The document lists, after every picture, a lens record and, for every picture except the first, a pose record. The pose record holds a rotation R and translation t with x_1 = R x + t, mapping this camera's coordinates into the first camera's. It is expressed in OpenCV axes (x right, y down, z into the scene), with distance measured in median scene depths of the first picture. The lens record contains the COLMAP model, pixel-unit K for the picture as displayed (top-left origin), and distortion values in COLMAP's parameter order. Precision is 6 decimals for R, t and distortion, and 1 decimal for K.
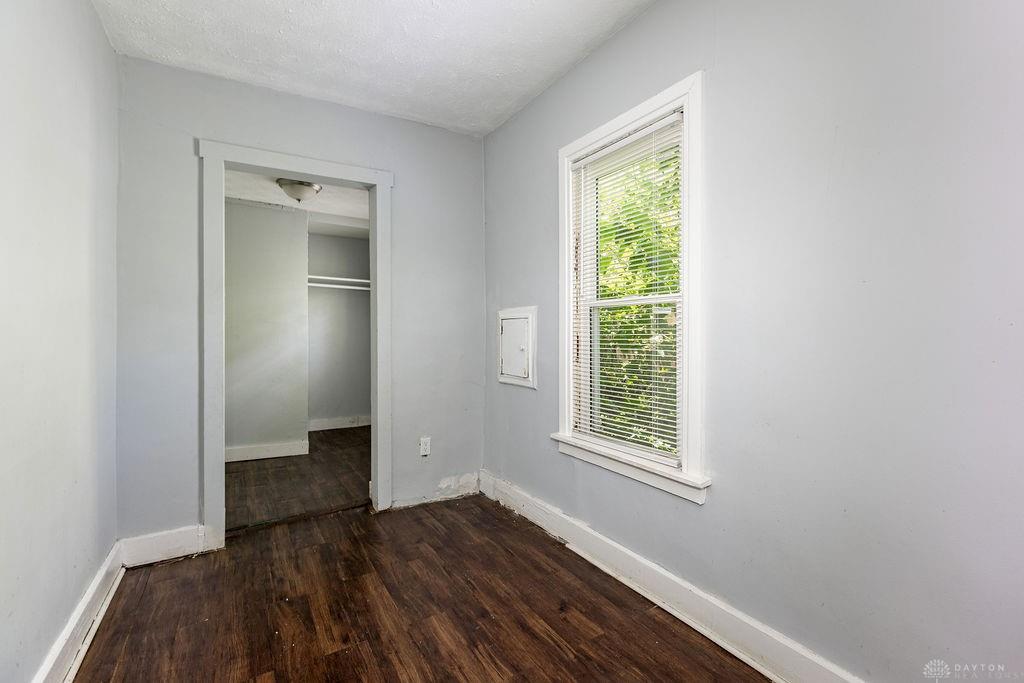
lens RADIAL K [[455.5, 0, 516.5], [0, 455.5, 337.5], [0, 0, 1]] dist [0.000848, -0.000157]
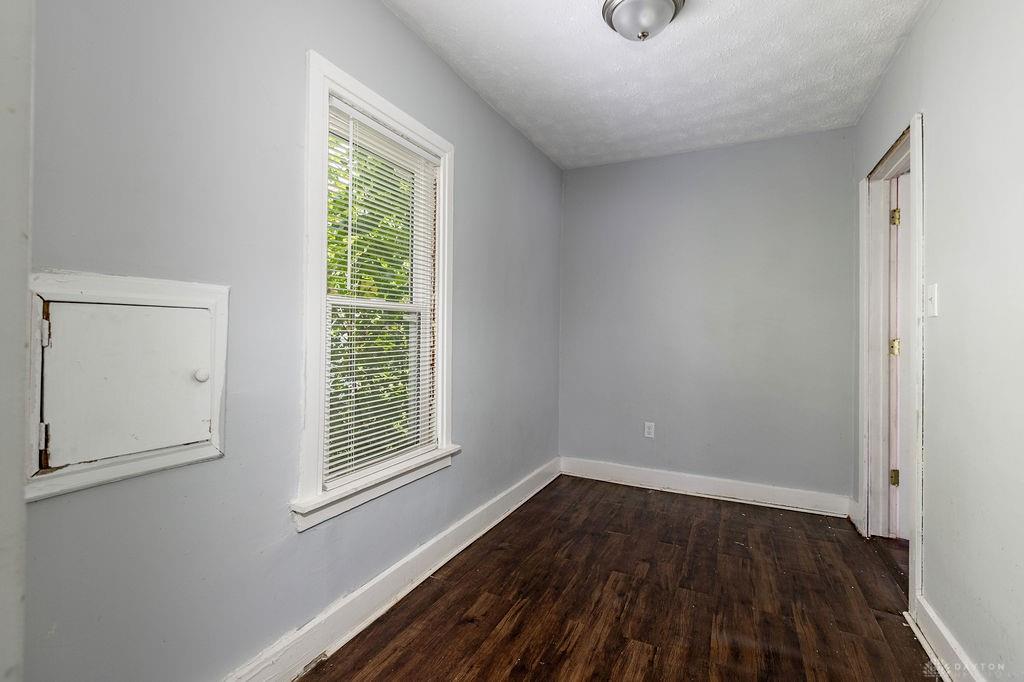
lens RADIAL K [[455.5, 0, 517.1], [0, 455.5, 334.2], [0, 0, 1]] dist [0.000848, -0.000157]
pose [[-0.544244, -0.006879, 0.838899, -0.744629], [0.001904, 0.999954, 0.009435, -0.029952], [-0.838925, 0.006732, -0.544206, 1.392610]]
